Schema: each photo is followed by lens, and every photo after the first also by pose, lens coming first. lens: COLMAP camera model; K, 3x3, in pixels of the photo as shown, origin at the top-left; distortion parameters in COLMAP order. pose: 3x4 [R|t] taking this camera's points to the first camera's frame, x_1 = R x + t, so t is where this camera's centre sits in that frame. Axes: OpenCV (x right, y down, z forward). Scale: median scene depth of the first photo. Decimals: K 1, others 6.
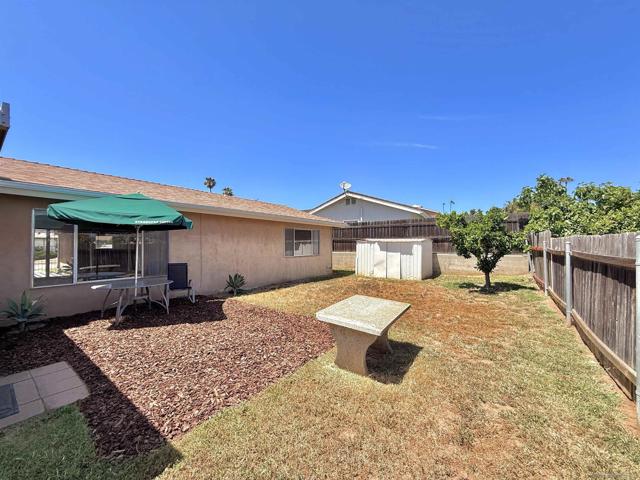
lens RADIAL K [[257.1, 0, 317.5], [0, 257.1, 242.5], [0, 0, 1]] dist [0.001352, -0.000081]
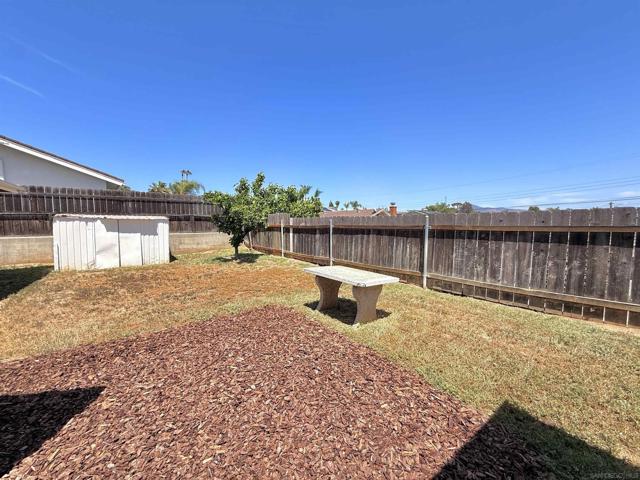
lens RADIAL K [[257.1, 0, 319.3], [0, 257.1, 242.5], [0, 0, 1]] dist [0.001352, -0.000081]
pose [[0.289011, -0.071359, 0.954662, -0.286500], [-0.001196, 0.997190, 0.074900, 0.008197], [-0.957325, -0.022789, 0.288114, 0.233196]]
